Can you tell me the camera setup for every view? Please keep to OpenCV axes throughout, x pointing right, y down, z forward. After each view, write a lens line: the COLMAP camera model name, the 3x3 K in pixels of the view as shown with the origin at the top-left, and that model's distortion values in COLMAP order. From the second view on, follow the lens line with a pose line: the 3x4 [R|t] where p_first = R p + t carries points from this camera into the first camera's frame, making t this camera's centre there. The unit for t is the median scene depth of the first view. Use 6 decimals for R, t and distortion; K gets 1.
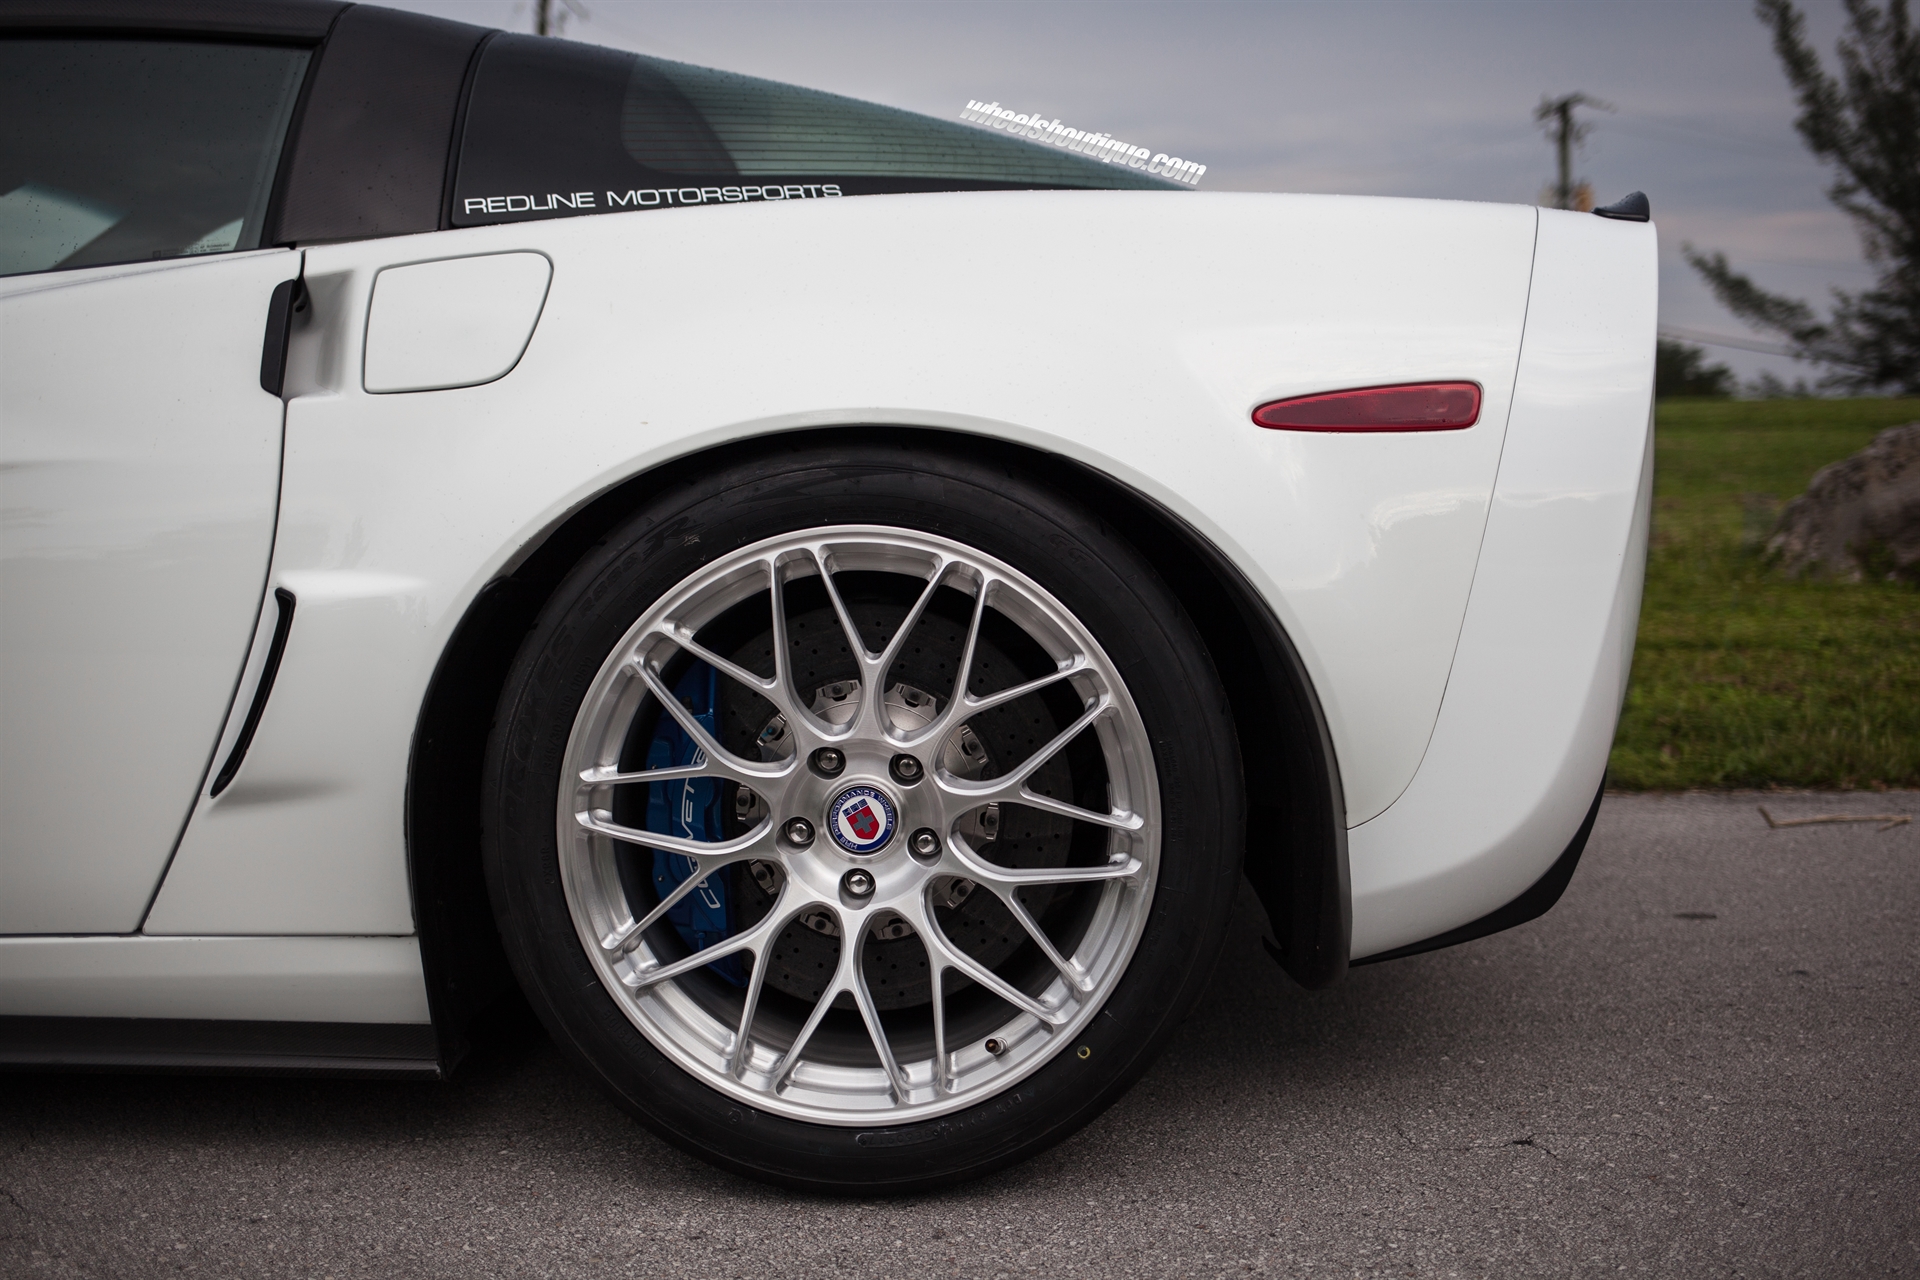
lens RADIAL K [[1862.6, 0, 958.6], [0, 1862.6, 604.3], [0, 0, 1]] dist [-0.071397, 0.024155]
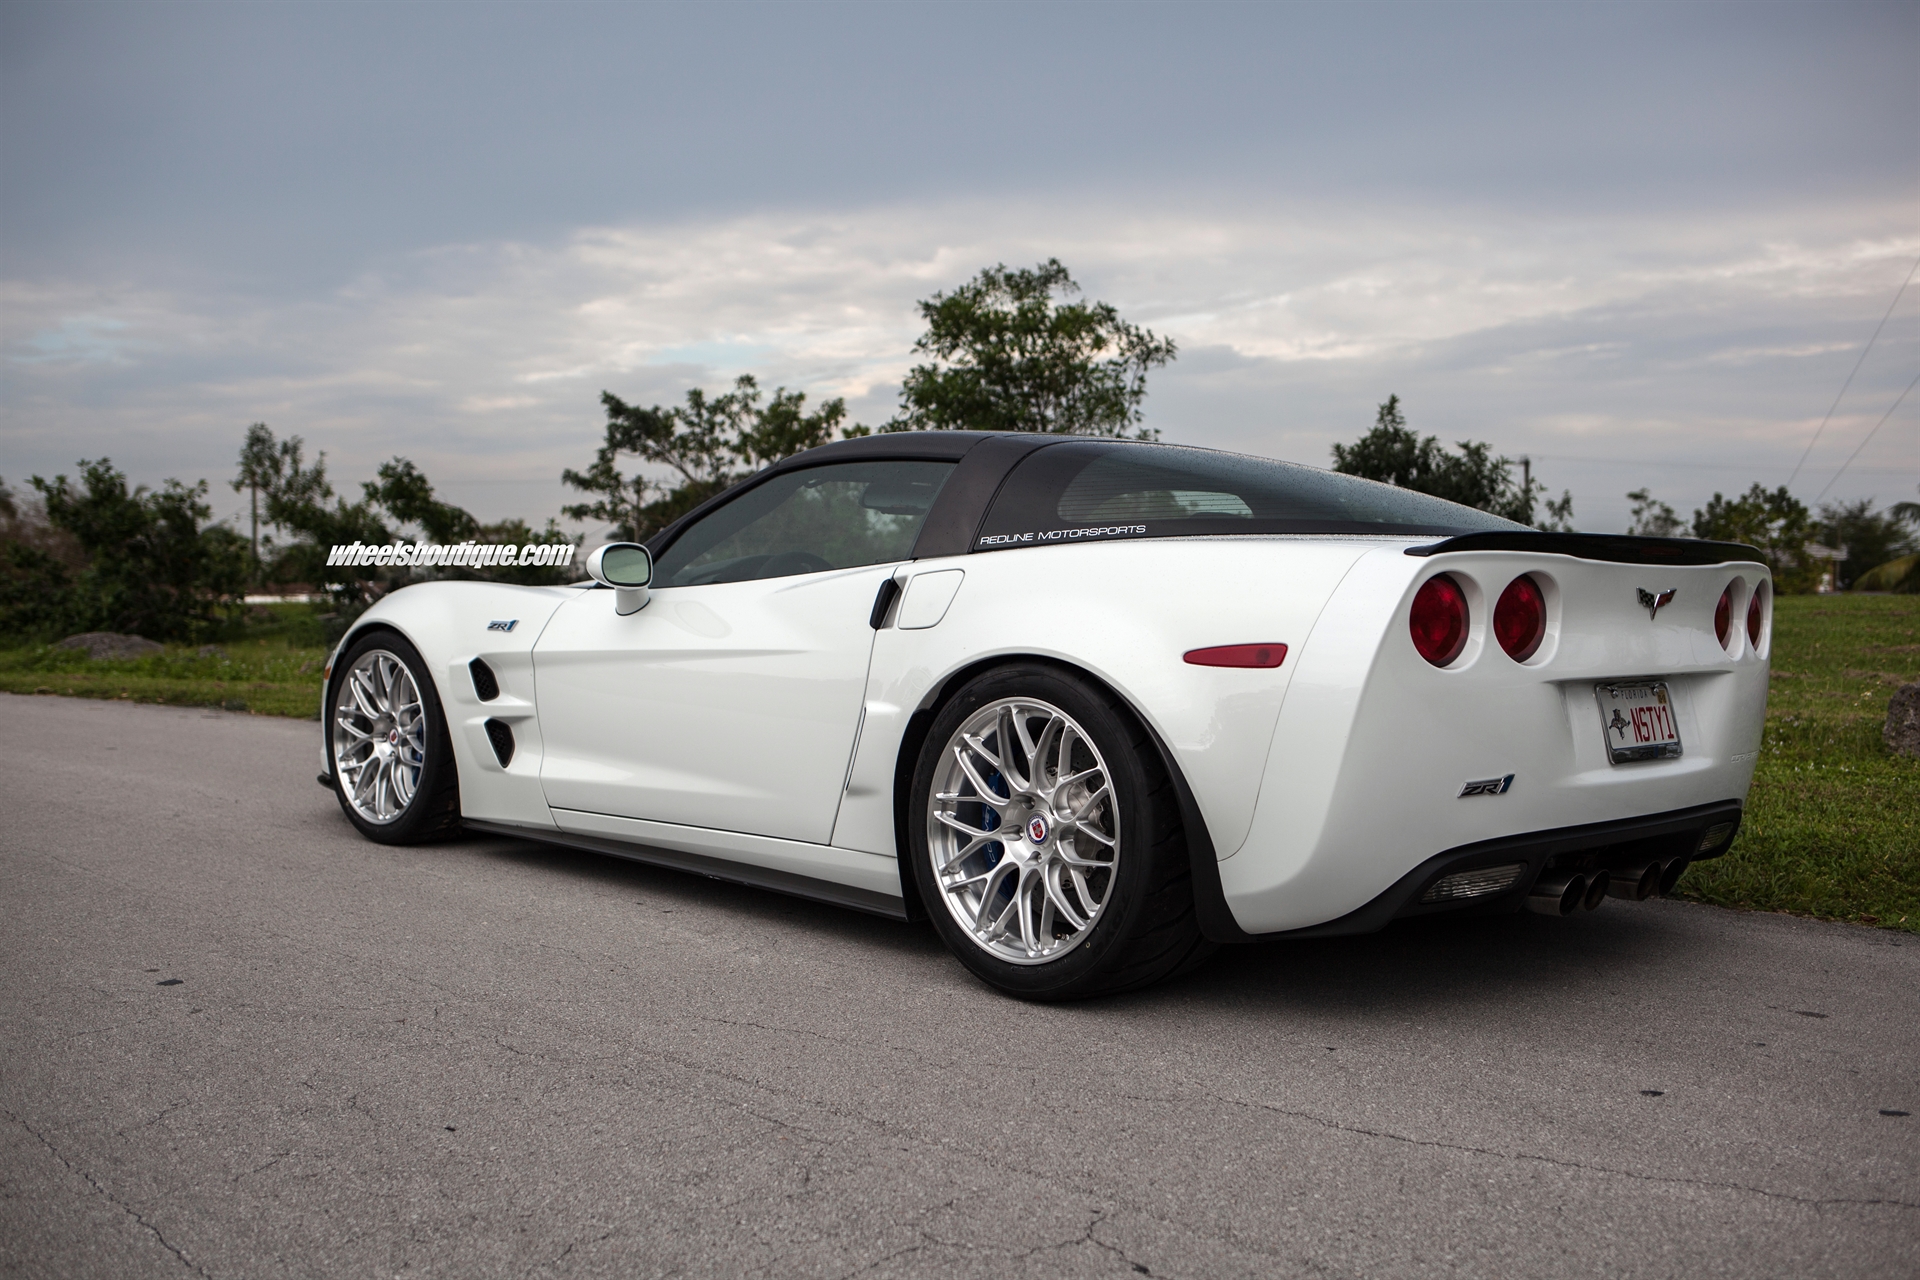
lens RADIAL K [[1870.1, 0, 928.9], [0, 1870.1, 641.4], [0, 0, 1]] dist [-0.062413, 0.034794]
pose [[0.694537, 0.042336, -0.718210, 1.473491], [-0.072084, 0.997339, -0.010918, -0.075566], [0.715837, 0.059355, 0.695741, -0.672839]]
